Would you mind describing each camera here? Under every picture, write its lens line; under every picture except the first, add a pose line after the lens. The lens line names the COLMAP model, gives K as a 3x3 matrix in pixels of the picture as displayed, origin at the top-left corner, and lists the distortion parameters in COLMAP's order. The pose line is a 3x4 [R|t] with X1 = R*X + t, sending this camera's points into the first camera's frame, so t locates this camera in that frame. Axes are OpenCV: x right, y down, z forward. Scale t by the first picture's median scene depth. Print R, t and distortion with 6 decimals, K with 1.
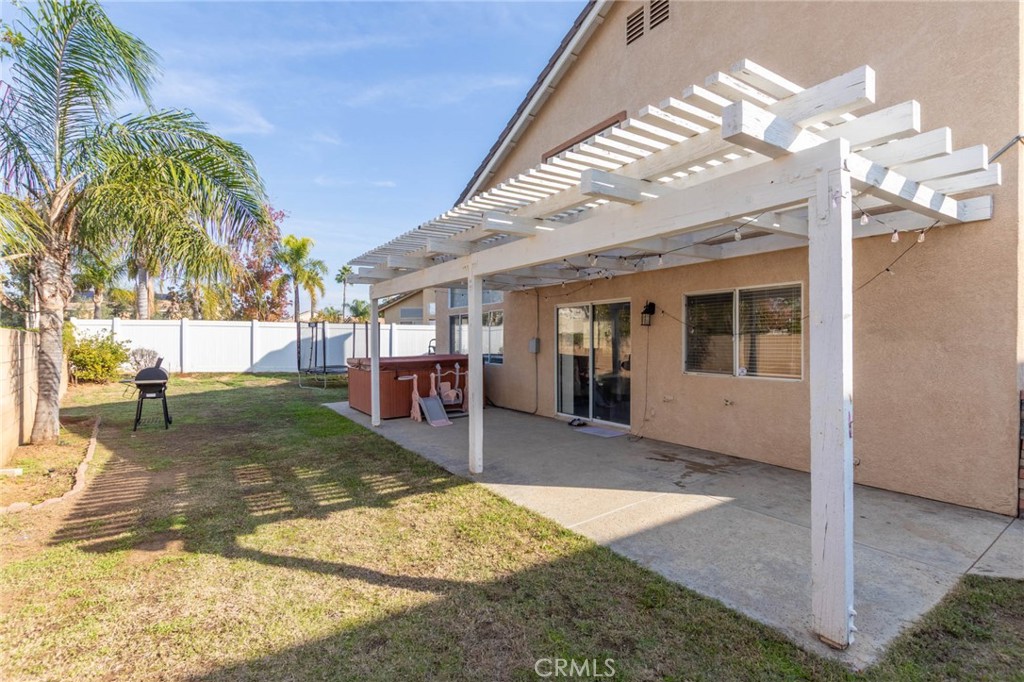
lens RADIAL K [[469.4, 0, 512.0], [0, 469.4, 341.0], [0, 0, 1]] dist [0.020992, -0.000094]
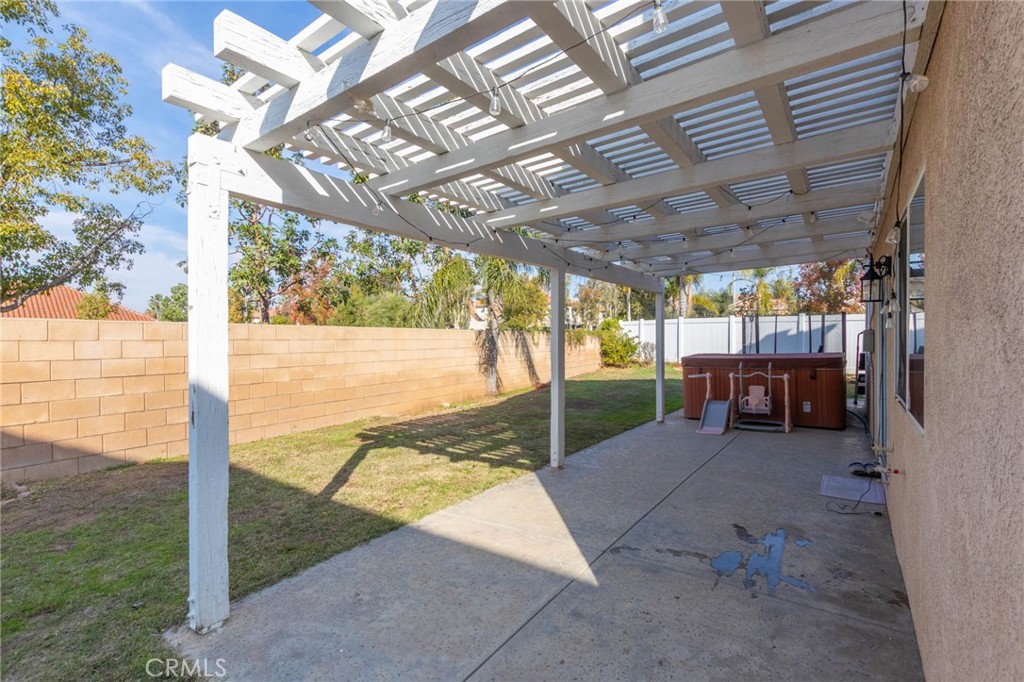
lens RADIAL K [[469.4, 0, 512.0], [0, 469.4, 341.0], [0, 0, 1]] dist [0.020992, -0.000094]
pose [[0.345474, 0.003535, -0.938422, 0.359782], [0.005788, 0.999966, 0.005898, 0.002216], [0.938411, -0.007470, 0.345441, 0.244370]]
